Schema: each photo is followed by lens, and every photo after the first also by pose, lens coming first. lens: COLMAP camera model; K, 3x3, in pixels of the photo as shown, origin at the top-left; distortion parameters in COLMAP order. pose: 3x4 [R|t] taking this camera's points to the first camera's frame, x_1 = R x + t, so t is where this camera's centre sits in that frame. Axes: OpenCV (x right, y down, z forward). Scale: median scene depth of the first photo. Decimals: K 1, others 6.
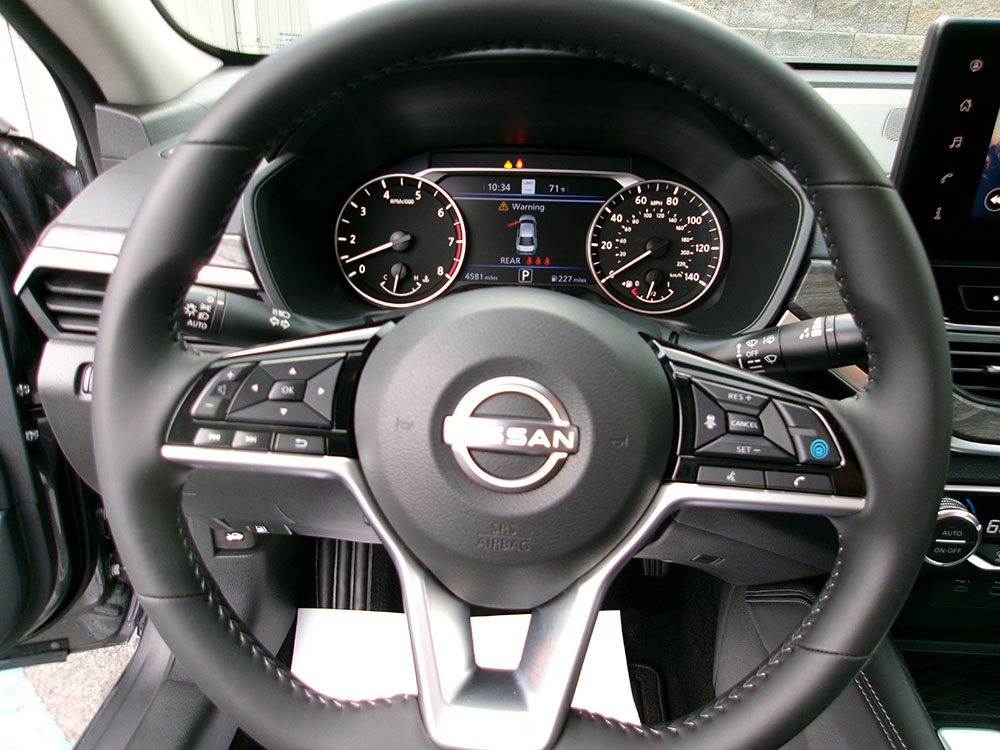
lens RADIAL K [[776.3, 0, 507.3], [0, 776.3, 379.8], [0, 0, 1]] dist [-0.029949, 0.044745]
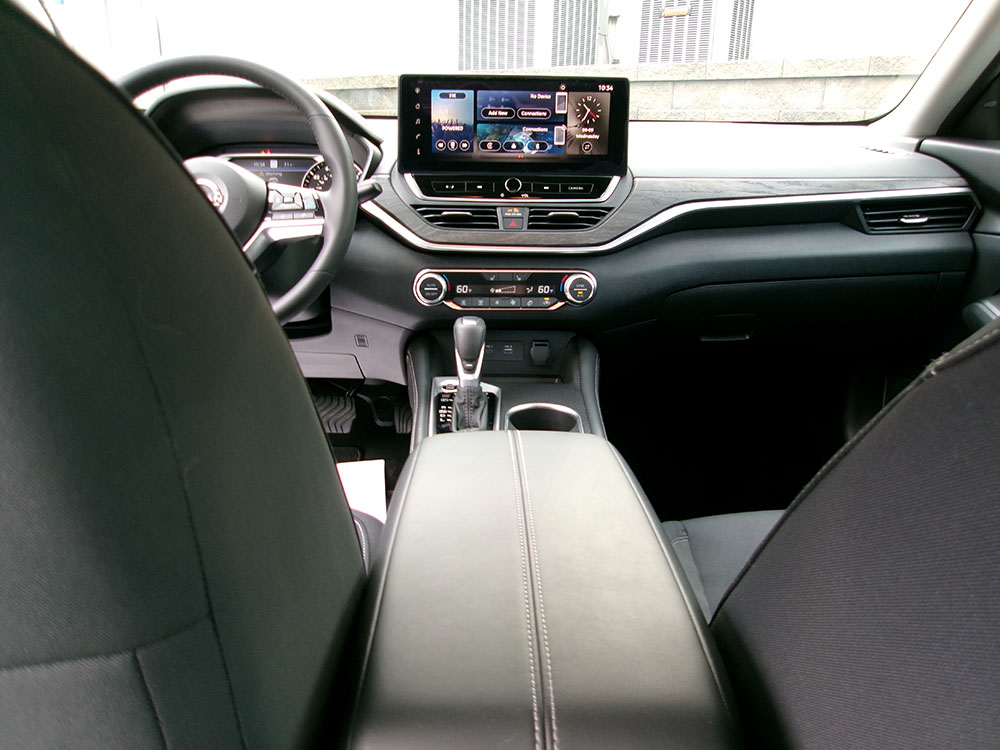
lens RADIAL K [[776.3, 0, 507.3], [0, 776.3, 379.8], [0, 0, 1]] dist [-0.029949, 0.044745]
pose [[0.997478, -0.025099, 0.066383, 0.490503], [0.034637, 0.988576, -0.146690, 0.627546], [-0.061943, 0.148619, 0.986953, -0.945954]]
